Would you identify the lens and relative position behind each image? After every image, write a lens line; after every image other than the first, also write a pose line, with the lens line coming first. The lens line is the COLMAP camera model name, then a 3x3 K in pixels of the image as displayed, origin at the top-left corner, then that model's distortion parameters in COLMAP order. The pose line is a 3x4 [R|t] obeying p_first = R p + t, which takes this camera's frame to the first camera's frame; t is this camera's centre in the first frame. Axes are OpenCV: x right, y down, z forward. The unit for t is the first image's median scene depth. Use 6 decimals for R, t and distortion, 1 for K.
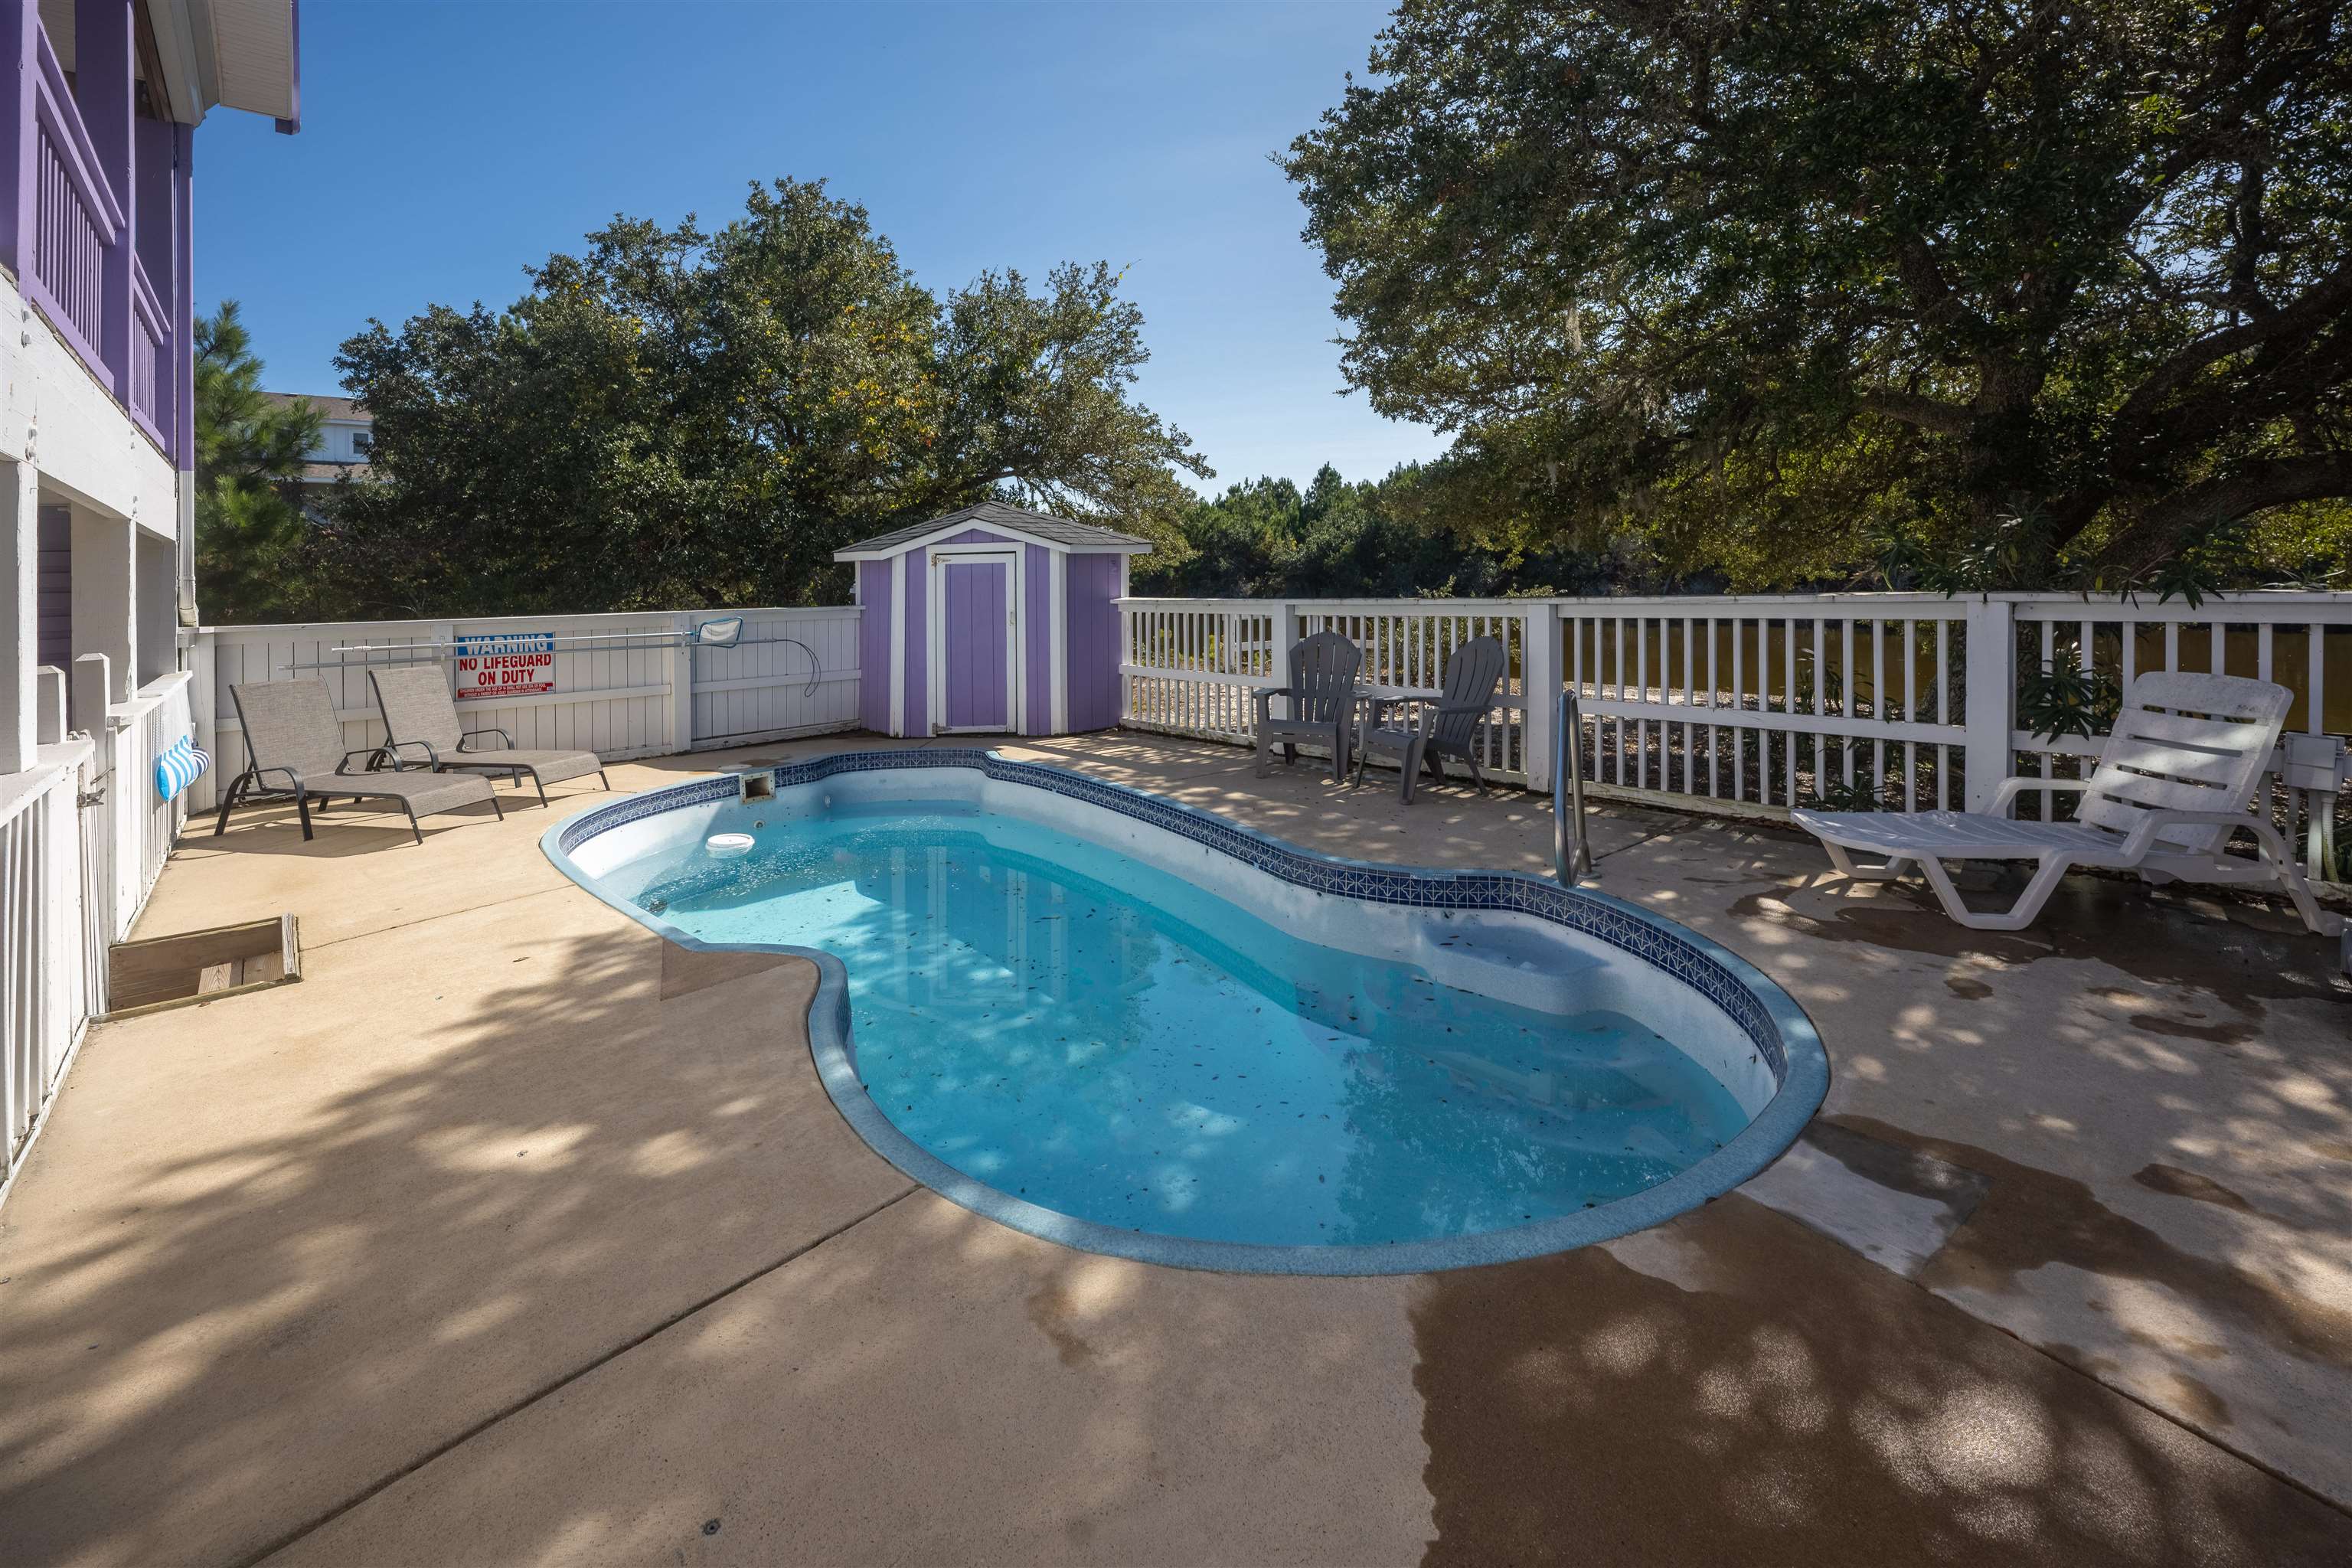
lens RADIAL K [[982.0, 0, 1176.0], [0, 982.0, 784.0], [0, 0, 1]] dist [0.000726, 0.000074]
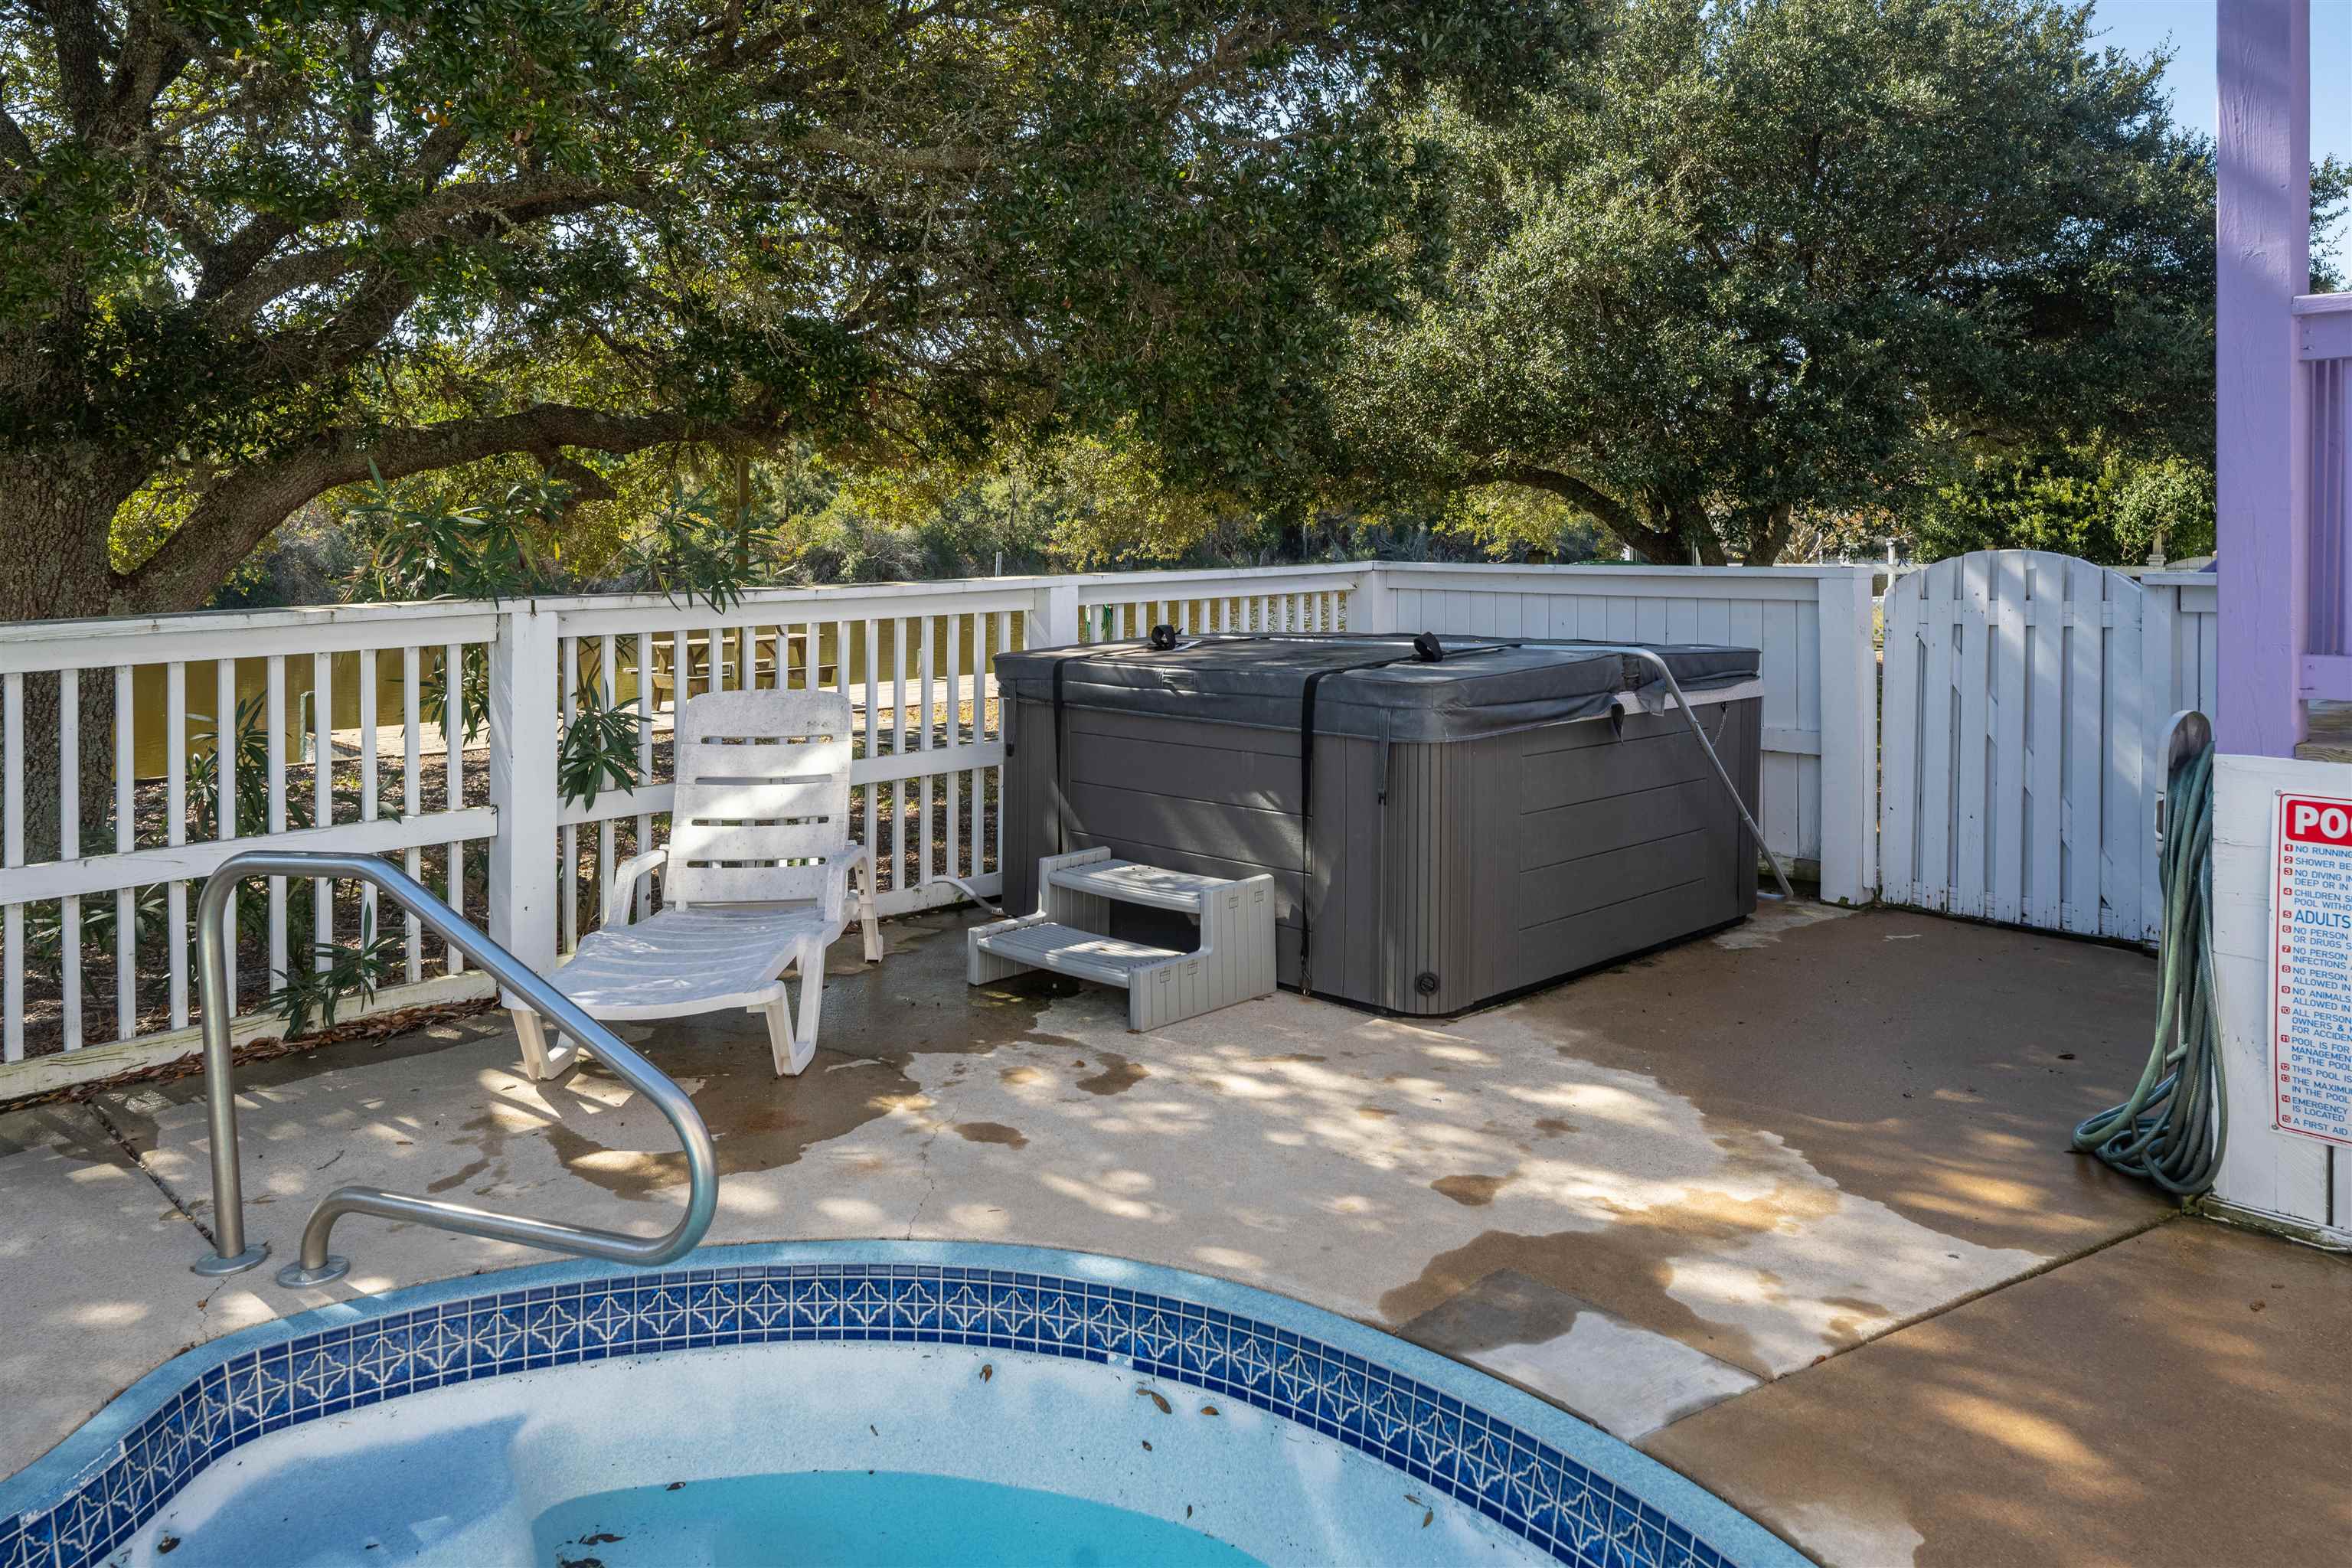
lens RADIAL K [[1627.7, 0, 1096.1], [0, 1627.7, 779.0], [0, 0, 1]] dist [0.000640, 0.000811]
pose [[0.003103, -0.131549, 0.991305, -0.165051], [0.216856, 0.967808, 0.127752, -0.087116], [-0.976199, 0.214574, 0.031531, 0.402822]]
